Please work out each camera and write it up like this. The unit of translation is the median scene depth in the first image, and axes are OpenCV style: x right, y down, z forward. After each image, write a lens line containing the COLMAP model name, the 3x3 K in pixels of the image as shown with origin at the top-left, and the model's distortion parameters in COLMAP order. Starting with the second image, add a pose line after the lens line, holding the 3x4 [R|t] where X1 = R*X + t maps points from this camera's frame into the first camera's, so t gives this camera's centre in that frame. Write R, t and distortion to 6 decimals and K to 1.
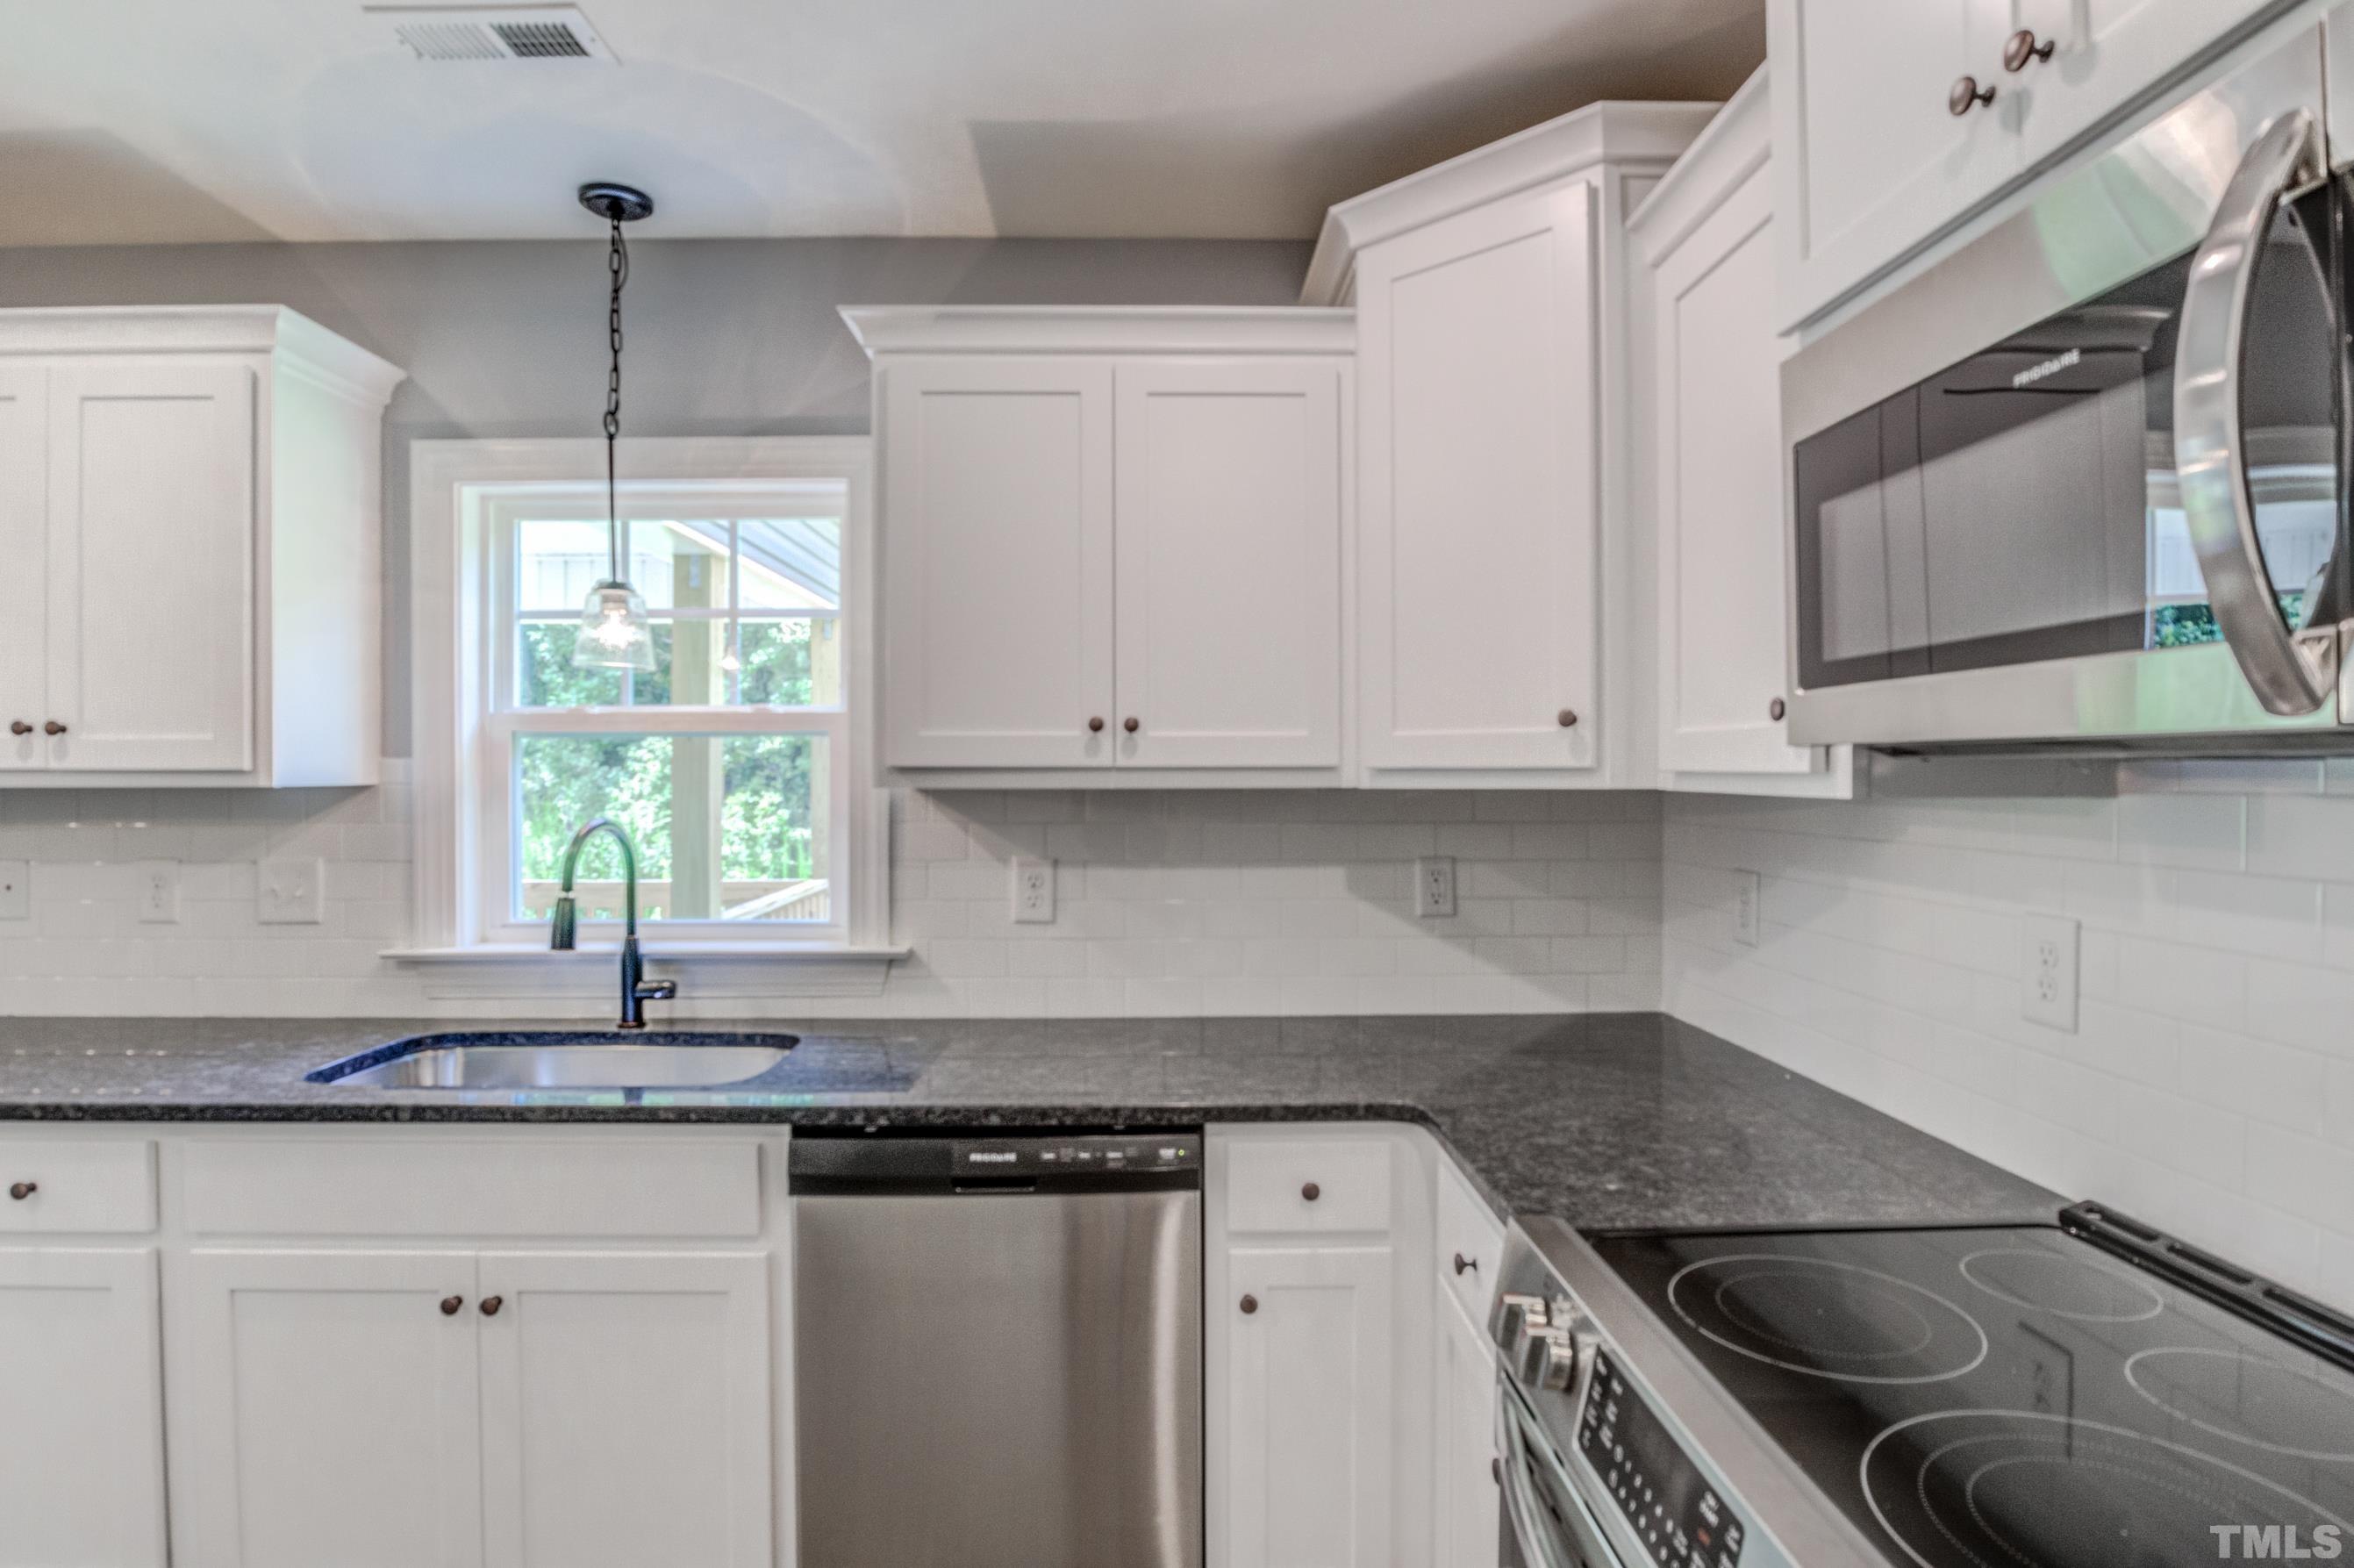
lens RADIAL K [[1215.8, 0, 1164.3], [0, 1215.8, 781.3], [0, 0, 1]] dist [-0.054389, 0.021322]
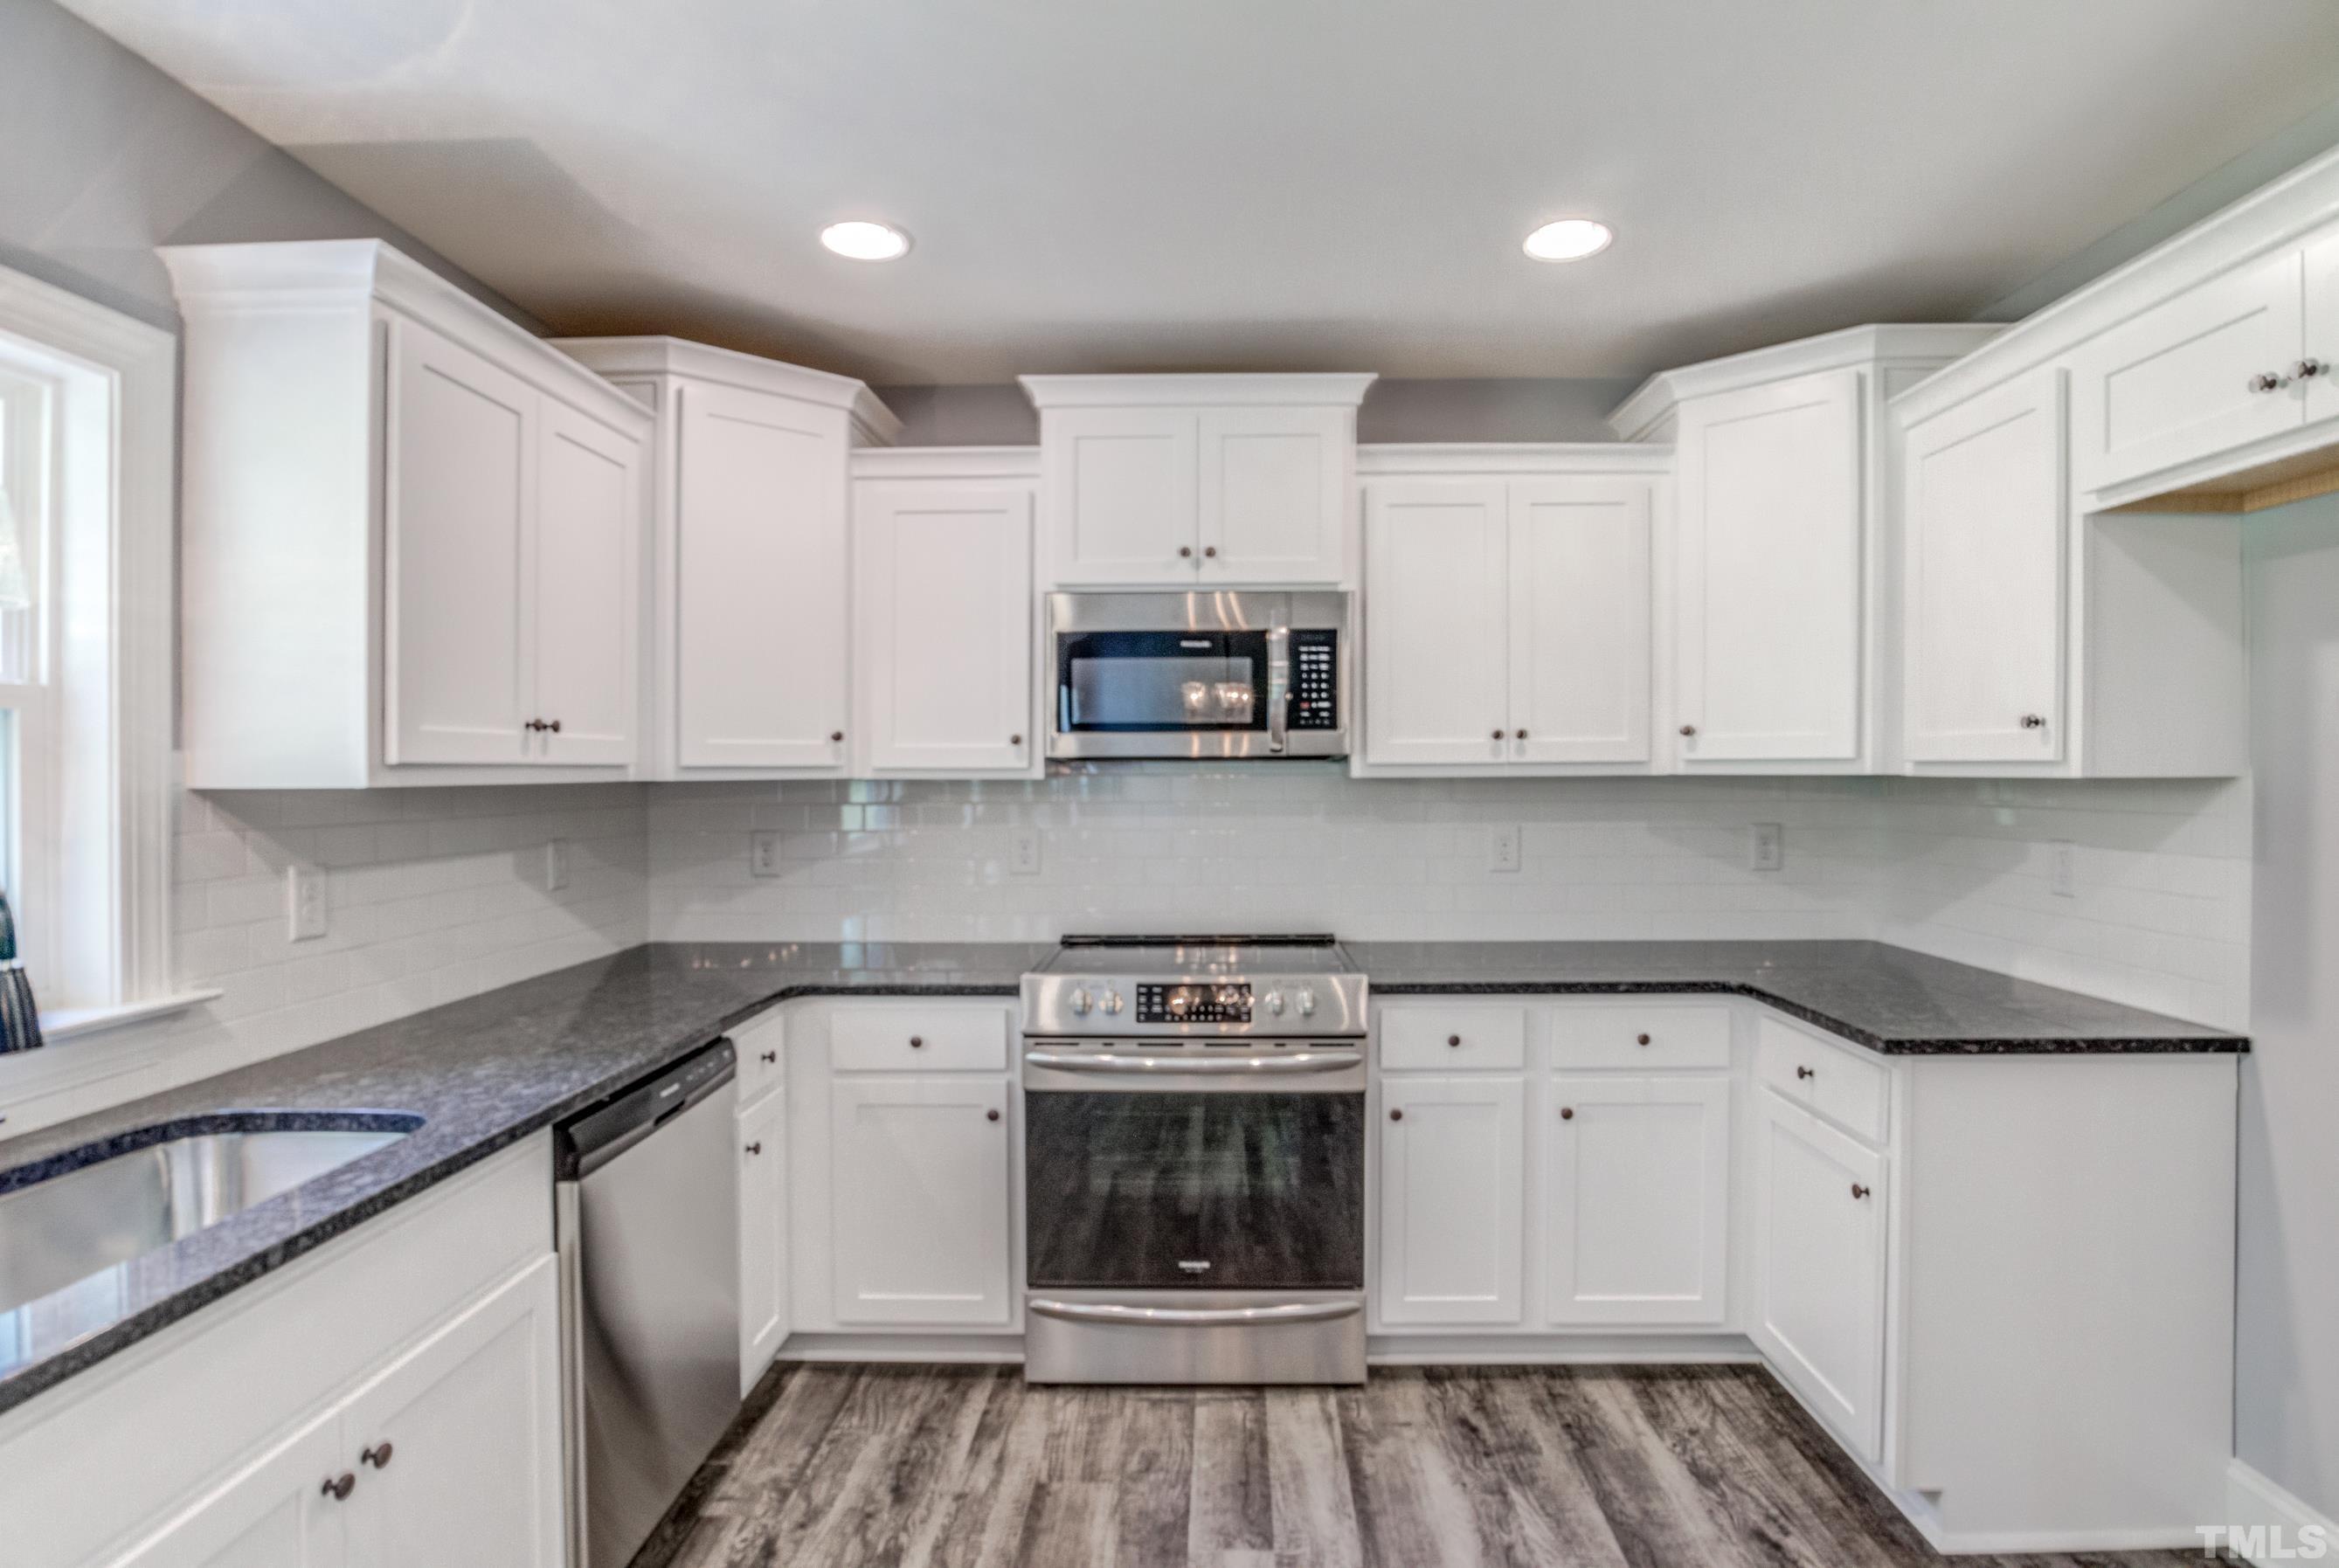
lens RADIAL K [[1197.8, 0, 1203.9], [0, 1197.8, 770.5], [0, 0, 1]] dist [-0.039728, 0.008457]
pose [[0.035322, 0.000131, 0.999376, -1.062257], [0.012361, 0.999923, -0.000568, 0.002201], [-0.999300, 0.012373, 0.035318, 0.352190]]
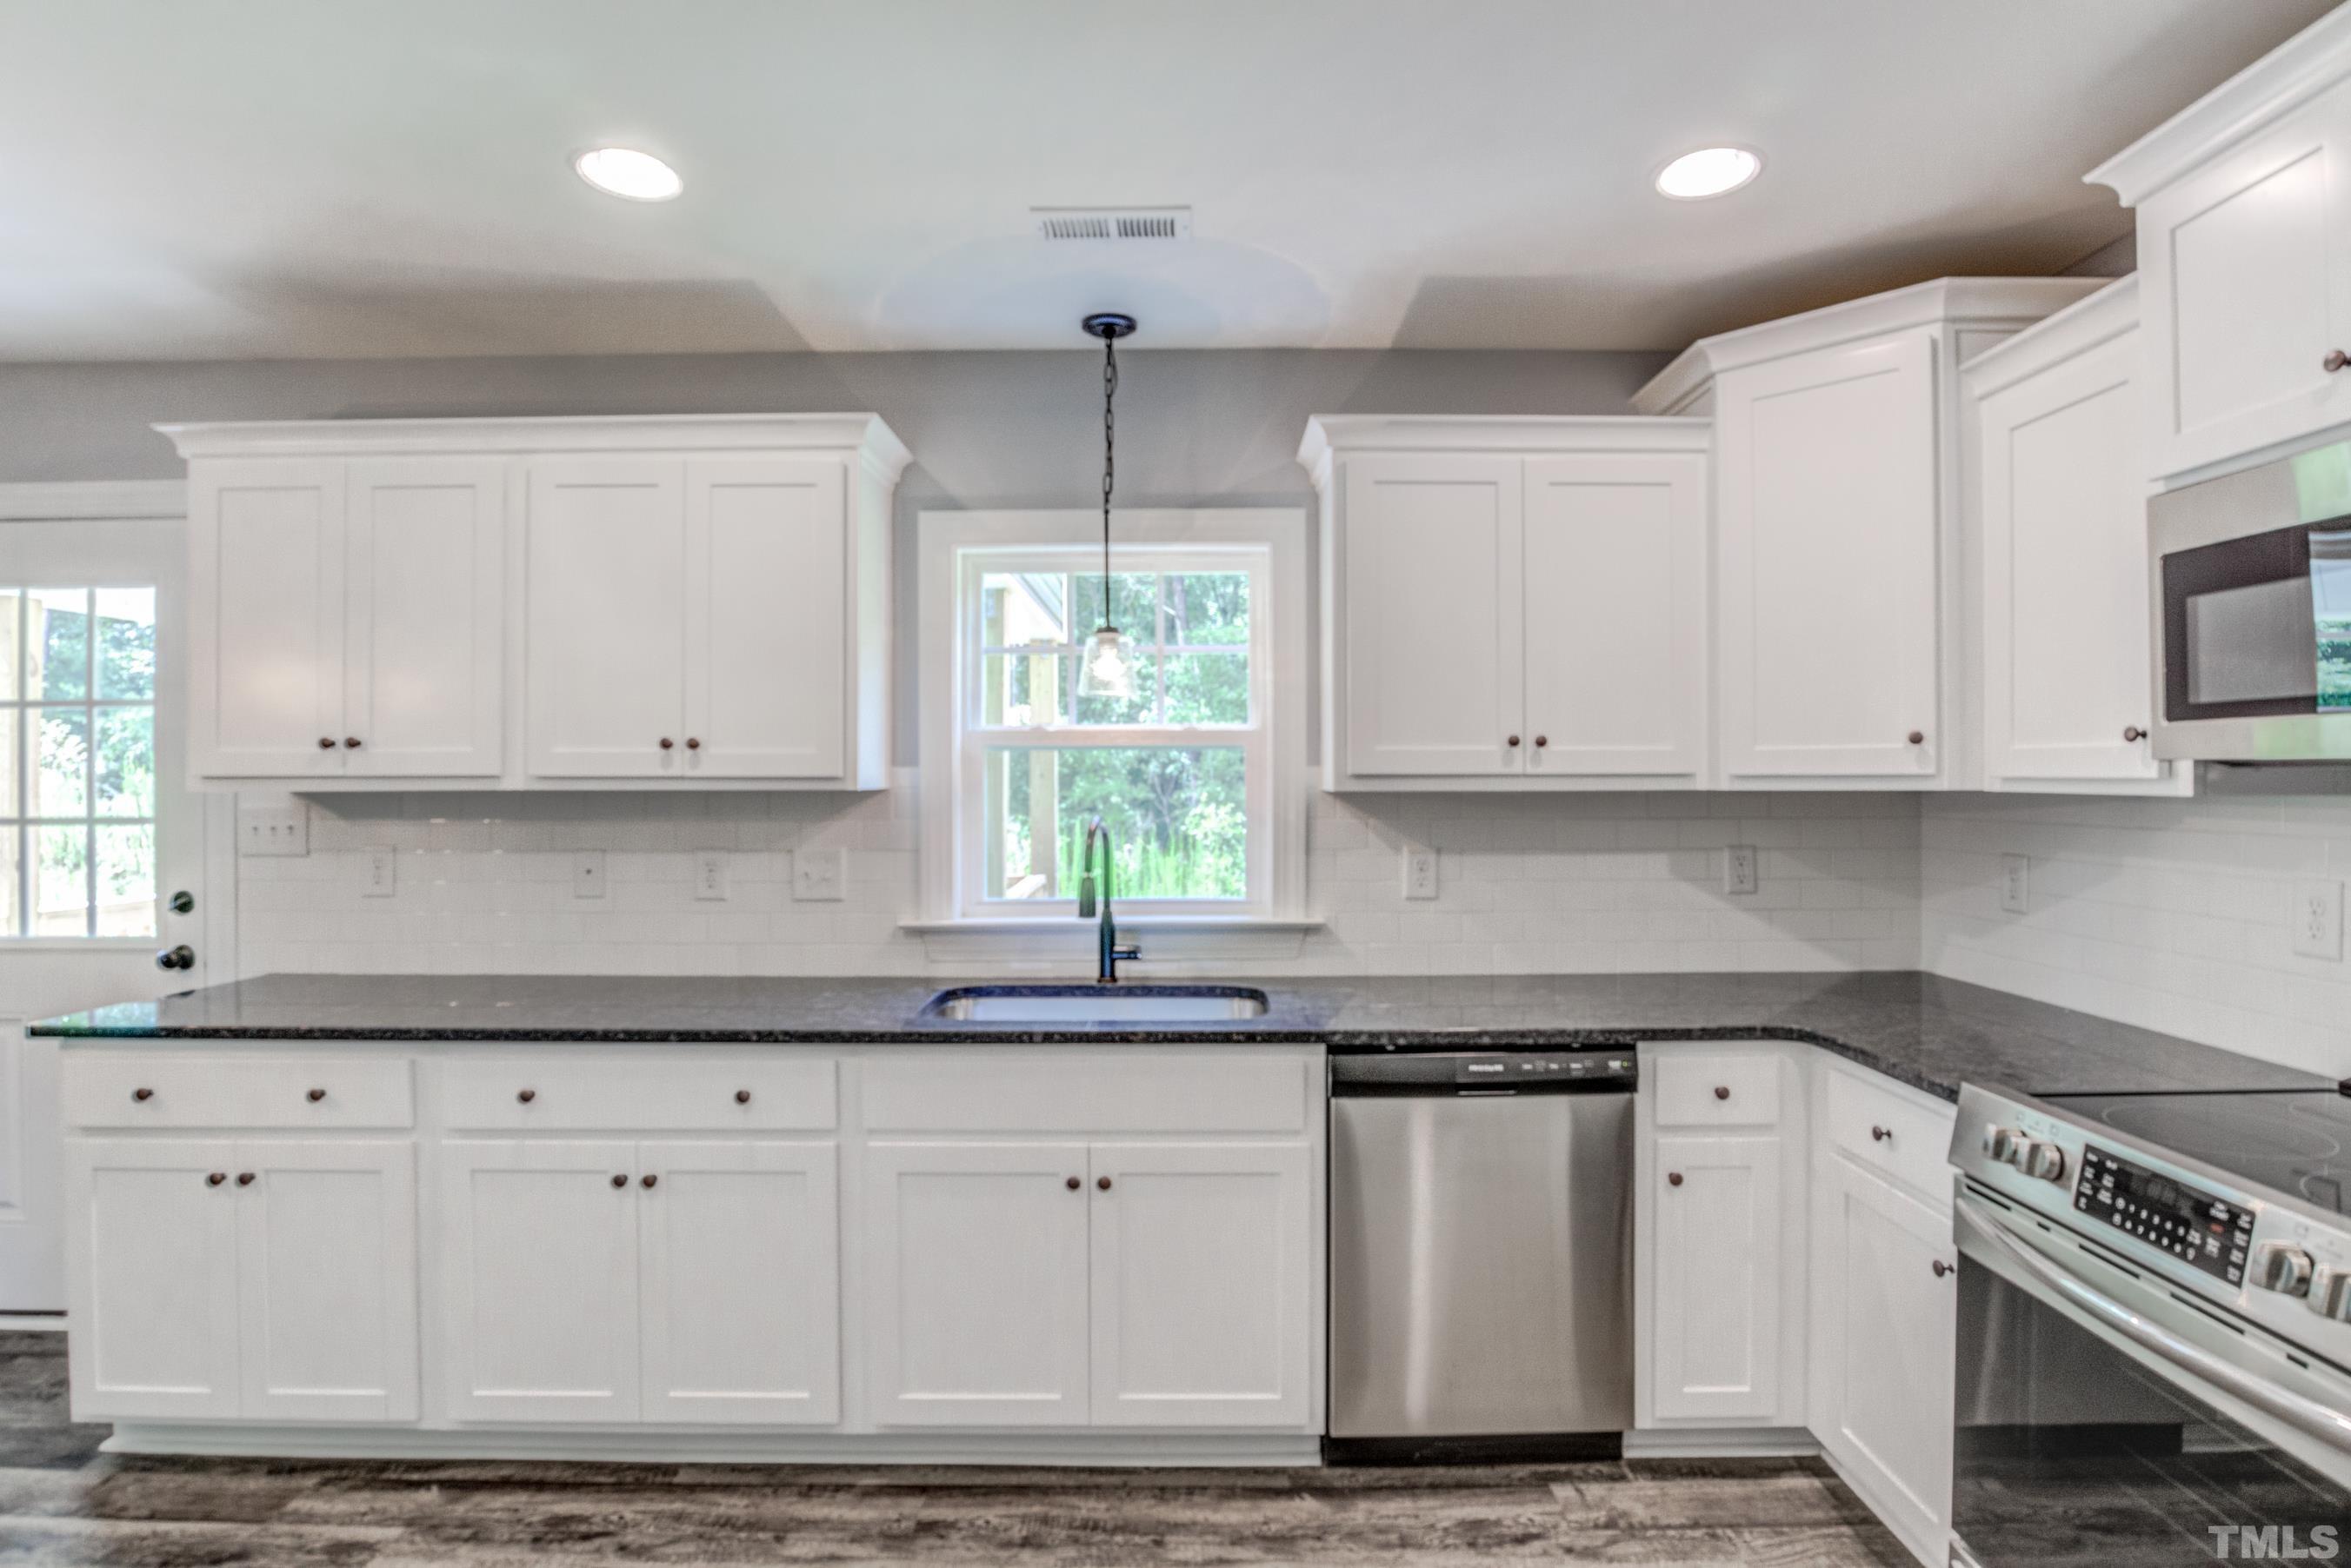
lens RADIAL K [[1189.7, 0, 1183.2], [0, 1189.7, 779.5], [0, 0, 1]] dist [-0.044415, 0.012204]
pose [[0.999816, -0.000968, -0.019143, -0.369554], [0.000855, 0.999982, -0.005920, 0.001141], [0.019148, 0.005902, 0.999799, -0.254415]]
